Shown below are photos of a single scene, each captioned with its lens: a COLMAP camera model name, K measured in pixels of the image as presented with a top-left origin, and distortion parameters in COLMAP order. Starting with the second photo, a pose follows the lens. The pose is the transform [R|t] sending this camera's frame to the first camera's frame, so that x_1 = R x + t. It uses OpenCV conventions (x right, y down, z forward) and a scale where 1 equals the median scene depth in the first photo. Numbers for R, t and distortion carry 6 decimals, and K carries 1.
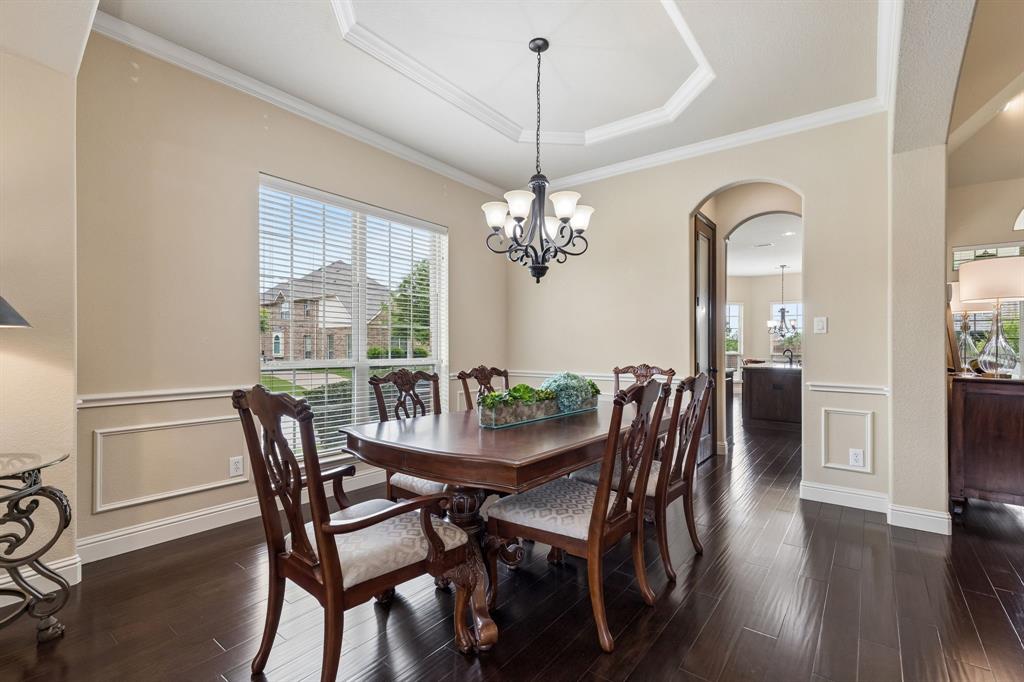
lens RADIAL K [[462.1, 0, 513.8], [0, 462.1, 343.5], [0, 0, 1]] dist [0.012436, 0.000419]
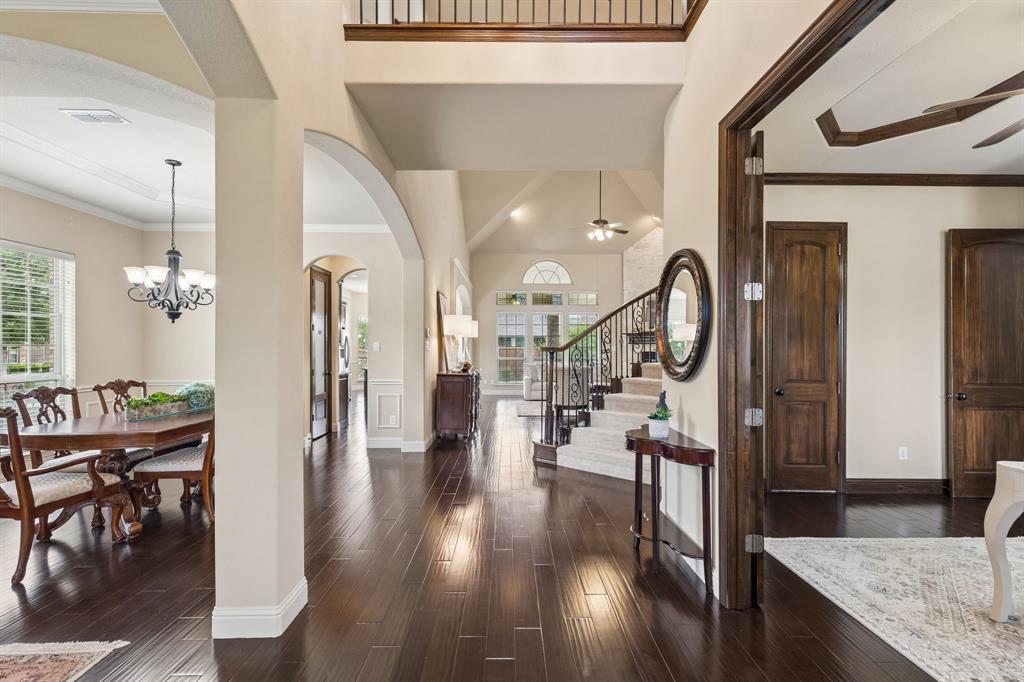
lens RADIAL K [[462.1, 0, 513.8], [0, 462.1, 343.5], [0, 0, 1]] dist [0.012436, 0.000419]
pose [[0.785753, -0.000319, 0.618540, -0.012331], [-0.004003, 0.999976, 0.005600, -0.078410], [-0.618527, -0.006877, 0.785733, -0.856712]]
